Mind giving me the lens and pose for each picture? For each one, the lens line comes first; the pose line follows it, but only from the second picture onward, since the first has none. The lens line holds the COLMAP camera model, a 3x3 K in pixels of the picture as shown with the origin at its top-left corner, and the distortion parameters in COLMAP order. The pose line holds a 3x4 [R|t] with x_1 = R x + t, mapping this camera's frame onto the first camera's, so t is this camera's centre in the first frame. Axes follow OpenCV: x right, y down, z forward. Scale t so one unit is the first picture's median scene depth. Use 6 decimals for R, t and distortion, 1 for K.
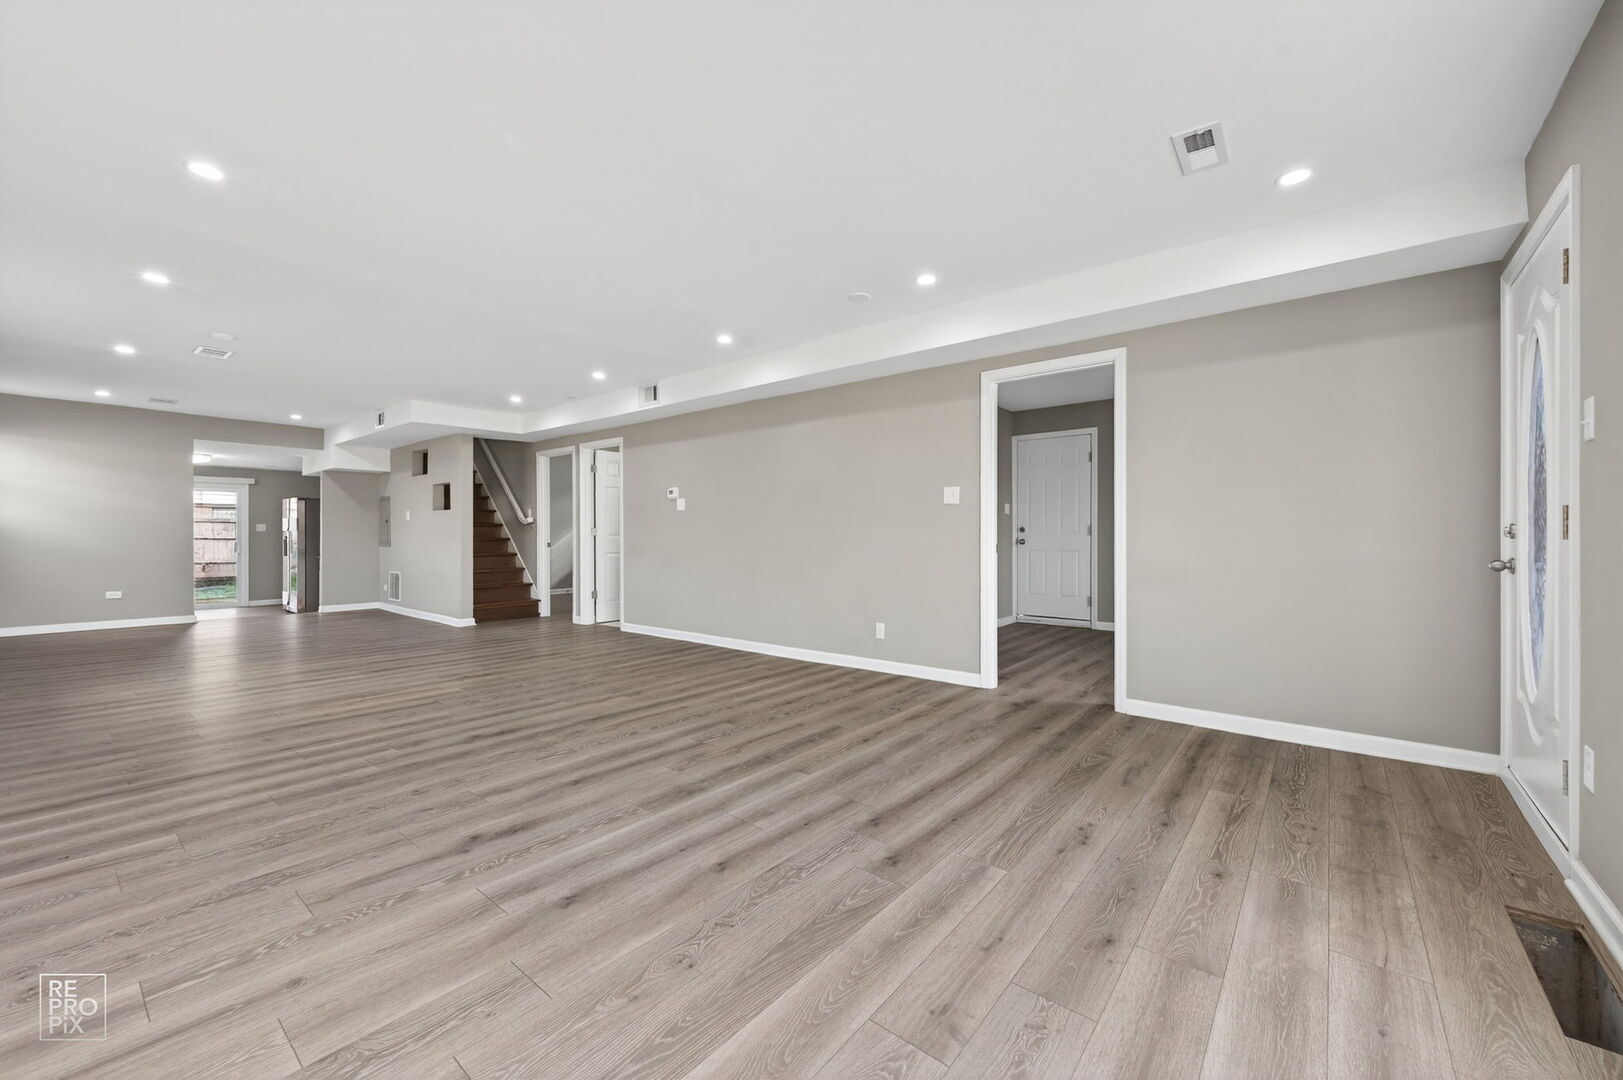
lens RADIAL K [[640.5, 0, 802.1], [0, 640.5, 538.2], [0, 0, 1]] dist [0.009777, -0.006763]
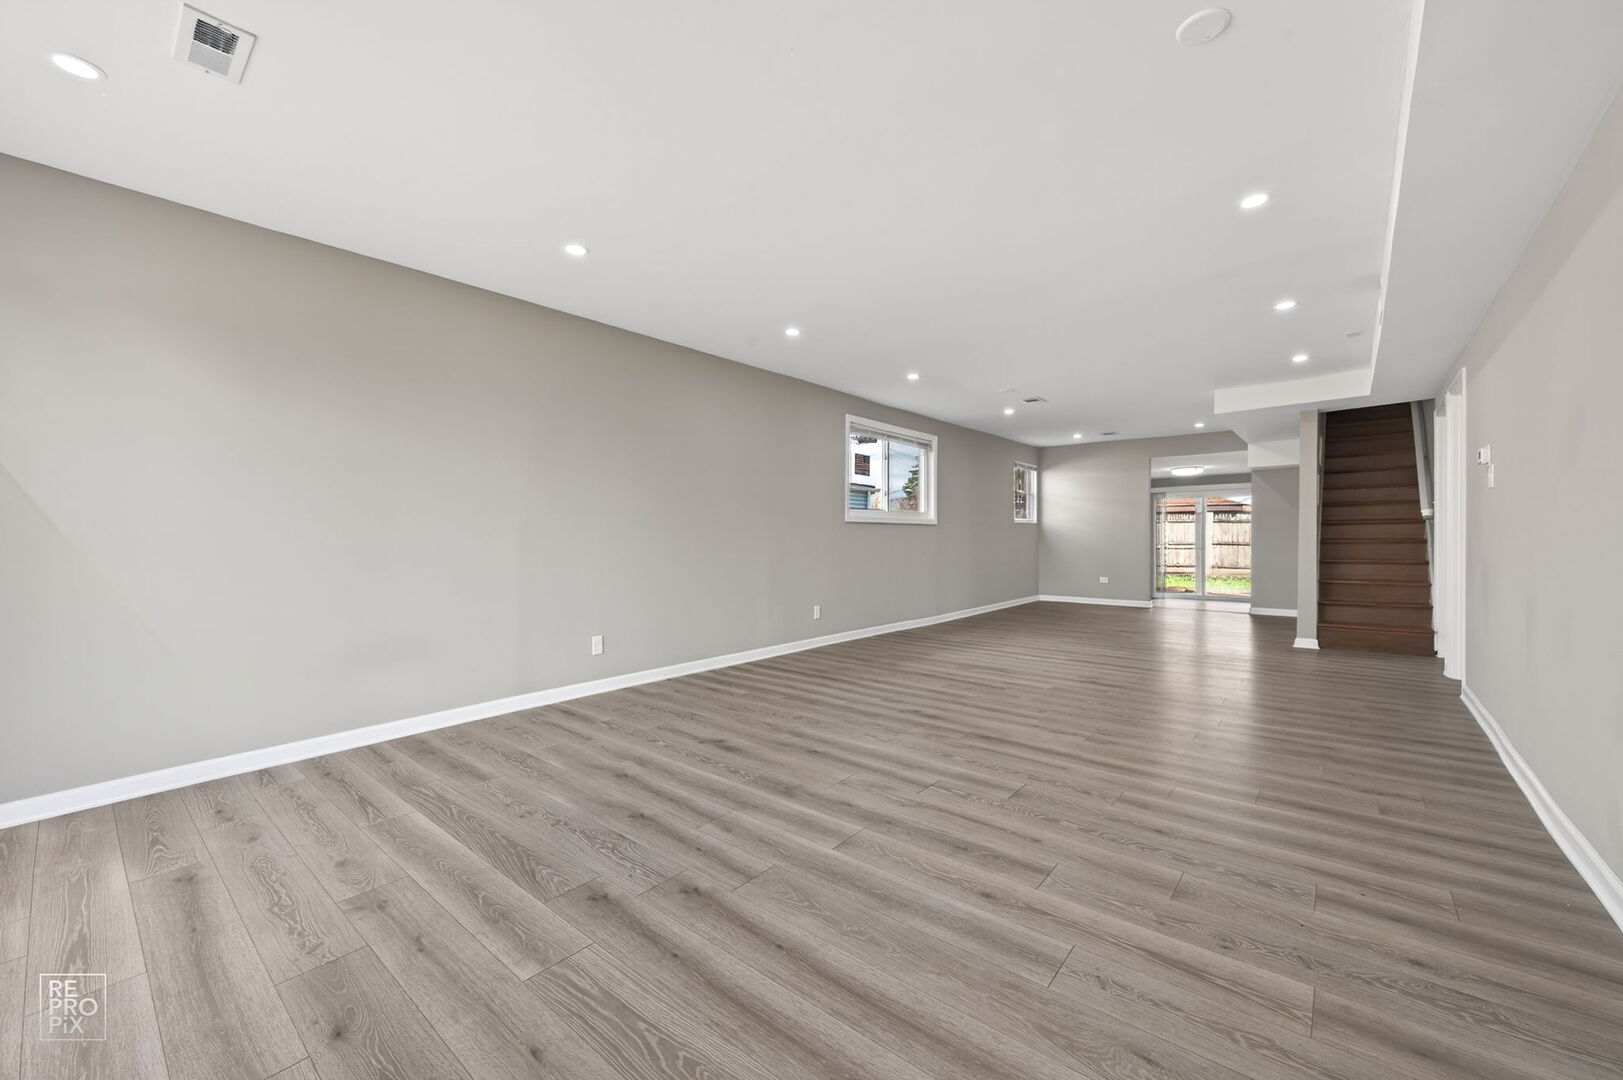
lens RADIAL K [[640.5, 0, 802.1], [0, 640.5, 538.2], [0, 0, 1]] dist [0.009777, -0.006763]
pose [[-0.022361, 0.000080, -0.999750, 0.828287], [0.000635, 1.000000, 0.000065, -0.004671], [0.999750, -0.000633, -0.022361, 1.038659]]
